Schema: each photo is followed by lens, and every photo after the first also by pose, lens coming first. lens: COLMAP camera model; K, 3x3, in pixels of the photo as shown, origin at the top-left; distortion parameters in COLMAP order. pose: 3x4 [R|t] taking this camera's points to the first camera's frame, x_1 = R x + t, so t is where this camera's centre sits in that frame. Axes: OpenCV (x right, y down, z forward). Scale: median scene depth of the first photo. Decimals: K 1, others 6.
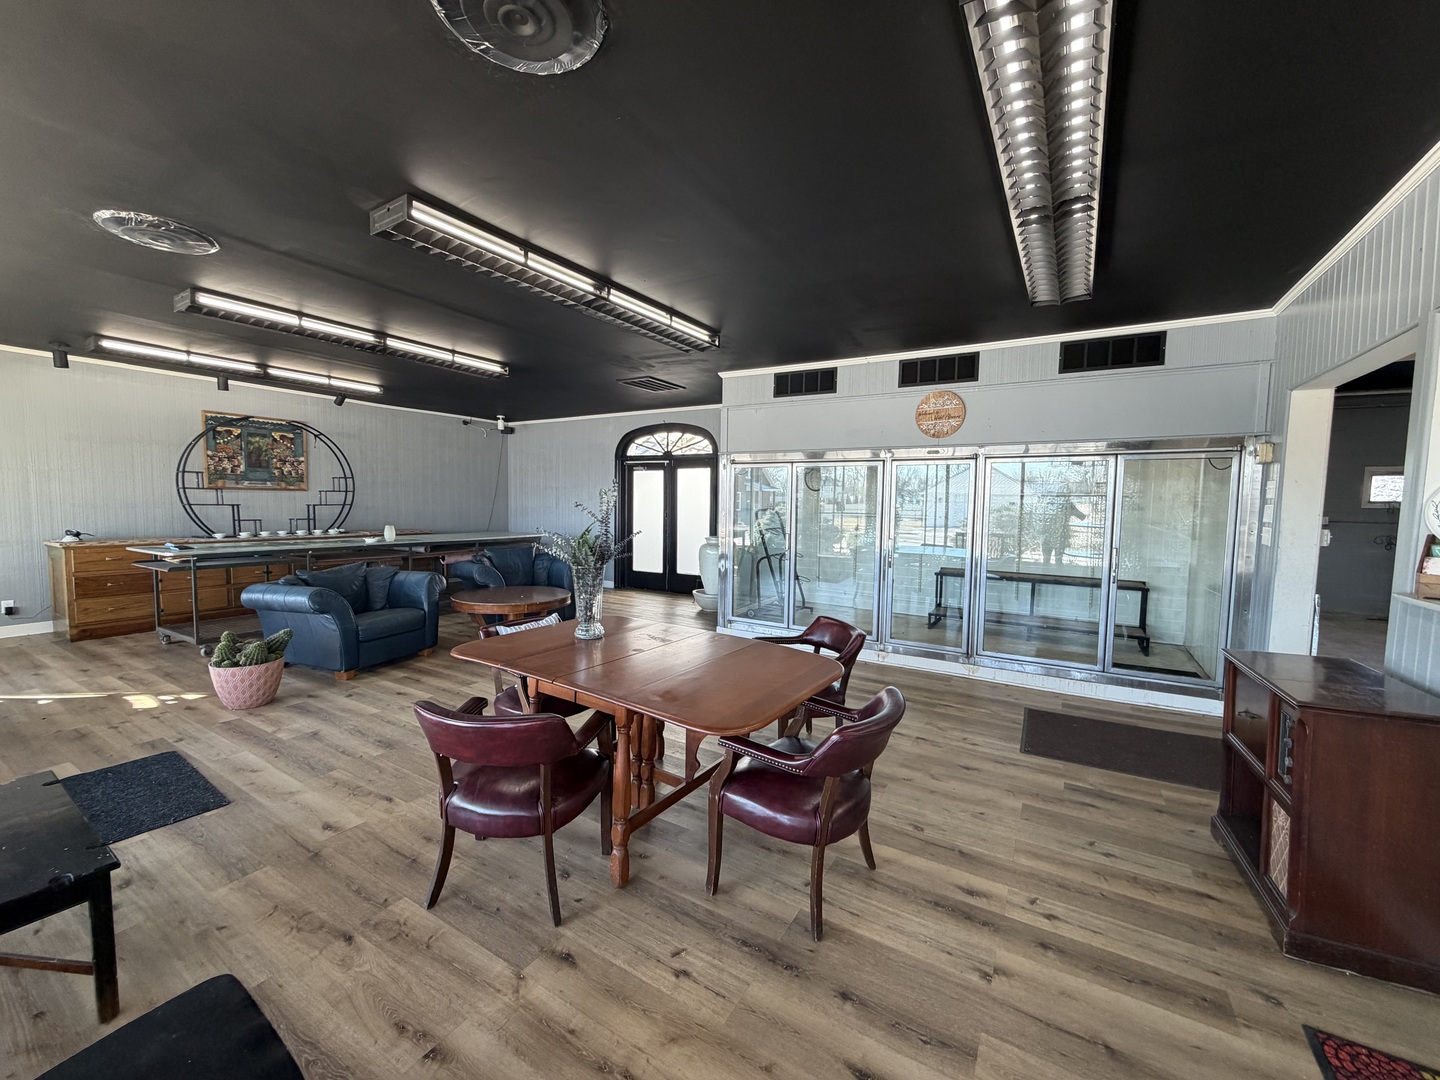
lens RADIAL K [[572.0, 0, 716.3], [0, 572.0, 540.2], [0, 0, 1]] dist [0.000956, -0.000330]
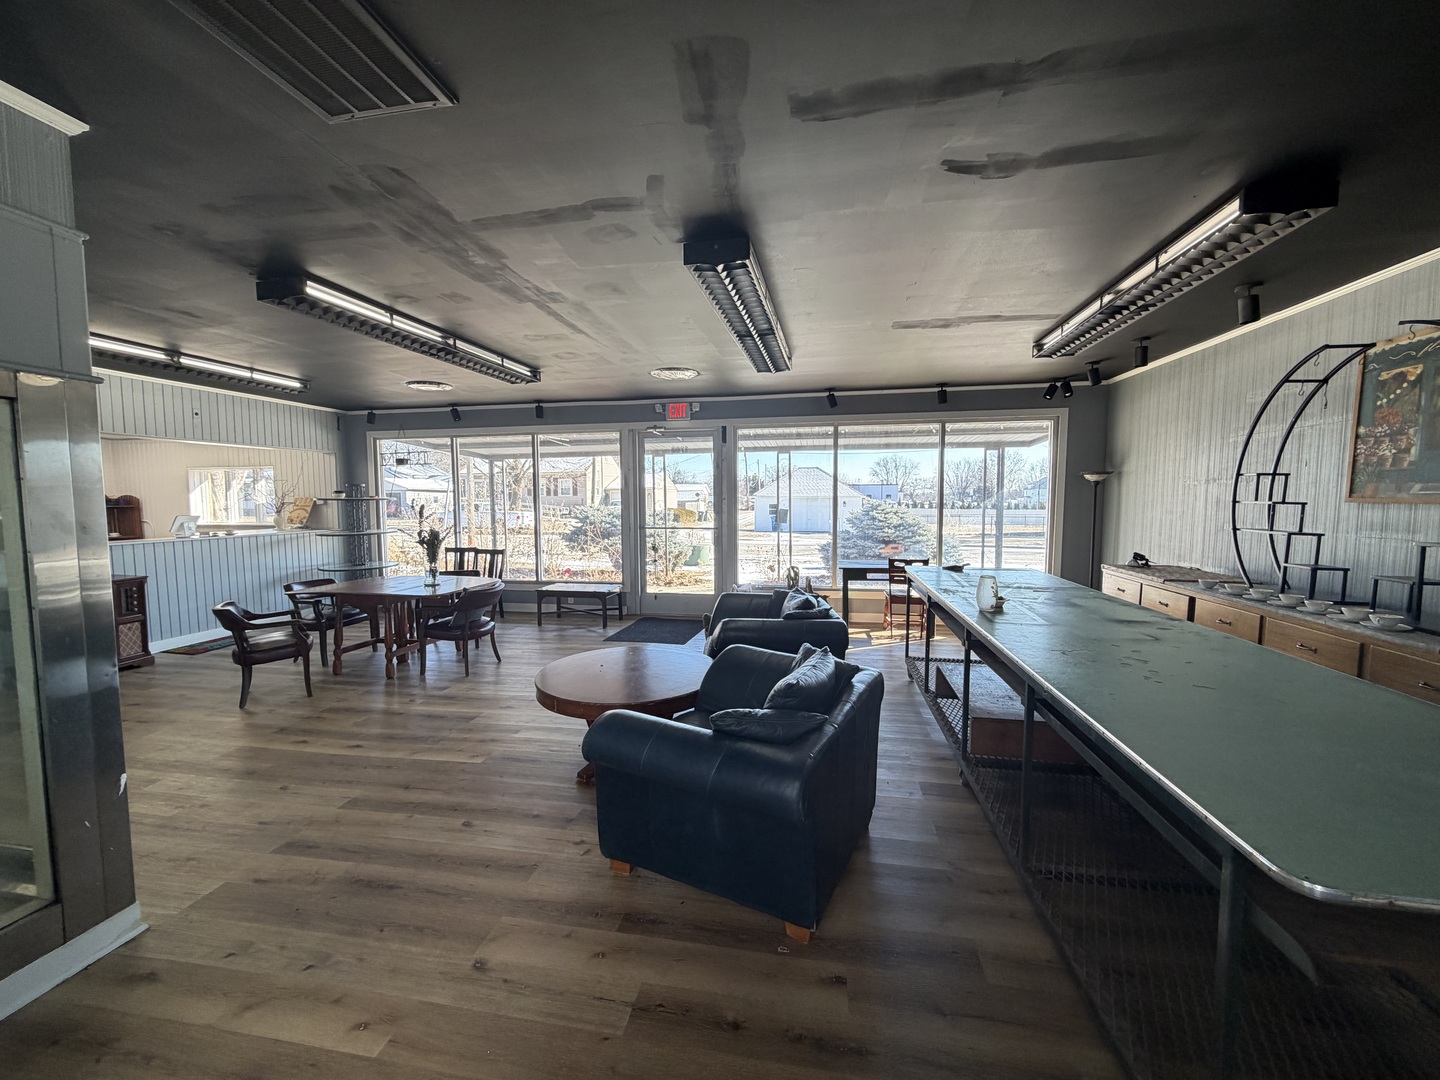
lens RADIAL K [[572.0, 0, 716.3], [0, 572.0, 540.2], [0, 0, 1]] dist [0.000956, -0.000330]
pose [[-0.936185, 0.012603, -0.351281, -0.293602], [-0.035183, 0.990979, 0.129320, -0.167212], [0.349742, 0.133427, -0.927296, 2.093964]]
